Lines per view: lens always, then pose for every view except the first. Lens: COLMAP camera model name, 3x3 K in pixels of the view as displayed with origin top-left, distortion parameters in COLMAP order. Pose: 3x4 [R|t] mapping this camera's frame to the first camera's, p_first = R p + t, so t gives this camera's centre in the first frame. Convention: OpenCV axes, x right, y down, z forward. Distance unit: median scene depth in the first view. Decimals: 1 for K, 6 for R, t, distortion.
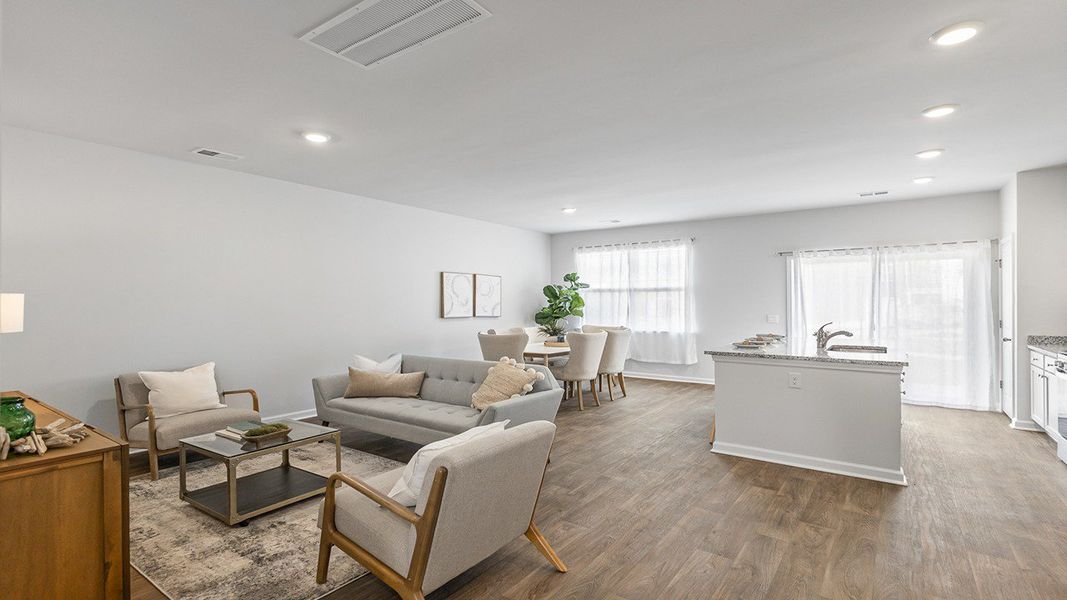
lens RADIAL K [[499.3, 0, 524.5], [0, 499.3, 303.2], [0, 0, 1]] dist [0.008624, 0.000231]
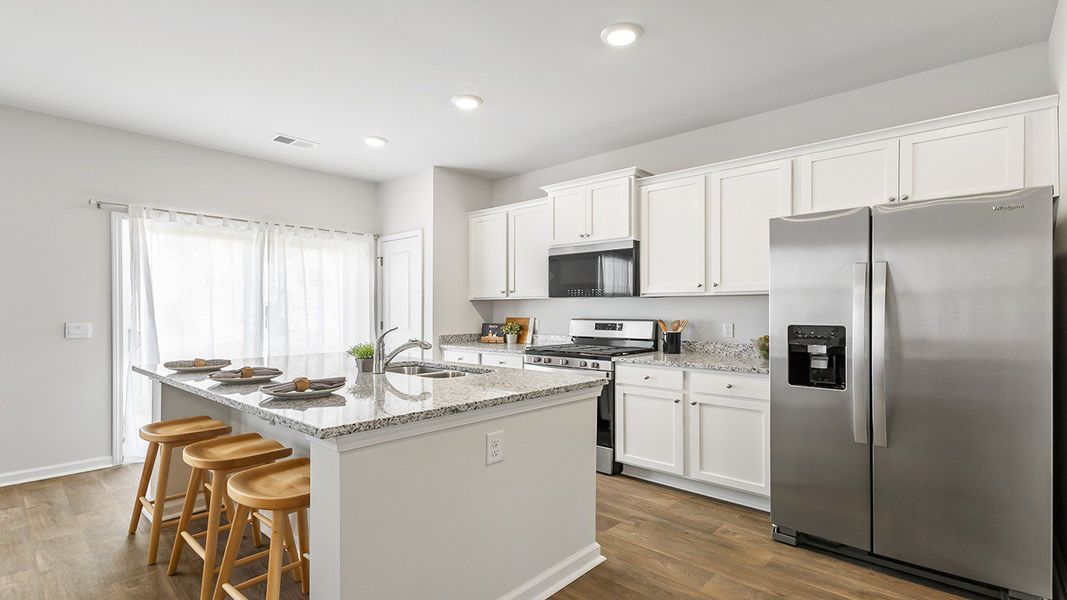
lens RADIAL K [[499.3, 0, 538.8], [0, 499.3, 309.0], [0, 0, 1]] dist [0.008624, 0.000231]
pose [[0.087691, 0.006344, 0.996128, 0.035560], [0.001331, 0.999978, -0.006486, 0.013743], [-0.996147, 0.001895, 0.087681, 0.522224]]
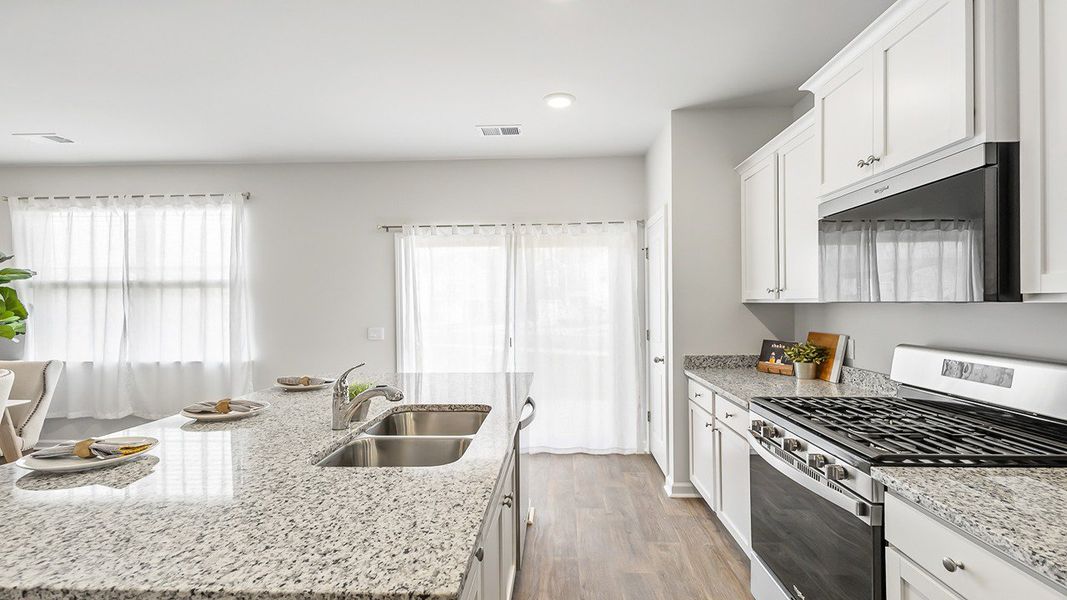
lens RADIAL K [[499.3, 0, 537.2], [0, 499.3, 301.5], [0, 0, 1]] dist [0.008624, 0.000231]
pose [[0.828806, -0.000511, 0.559535, 0.335577], [0.005665, 0.999956, -0.007479, -0.003221], [-0.559507, 0.009368, 0.828773, 0.403137]]
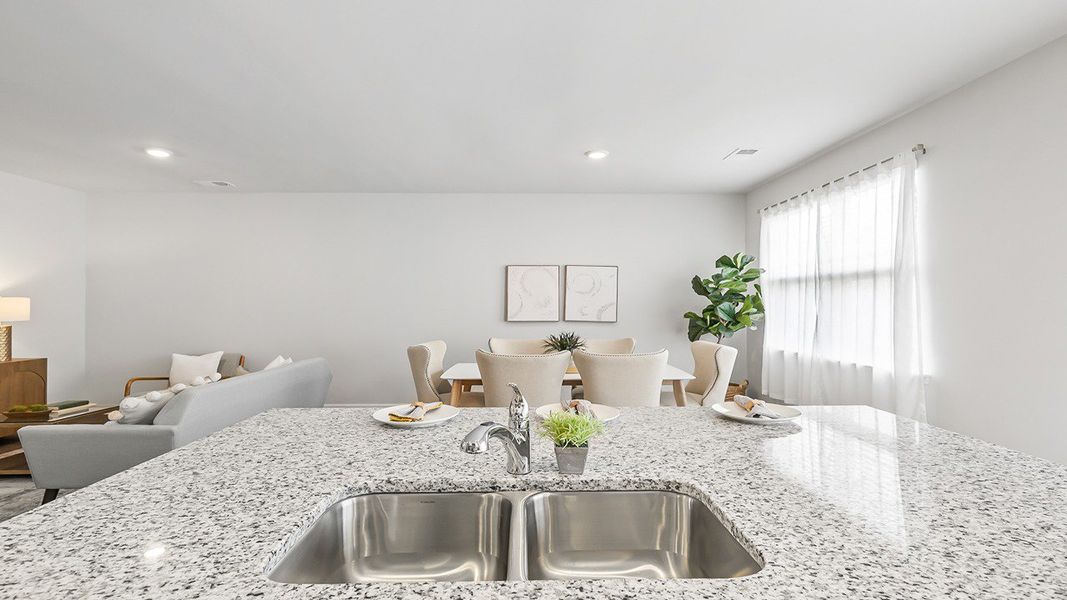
lens RADIAL K [[499.3, 0, 530.9], [0, 499.3, 306.7], [0, 0, 1]] dist [0.008624, 0.000231]
pose [[0.607801, 0.007401, -0.794055, 0.540707], [-0.001067, 0.999963, 0.008503, -0.001801], [0.794089, -0.004321, 0.607786, 0.565611]]
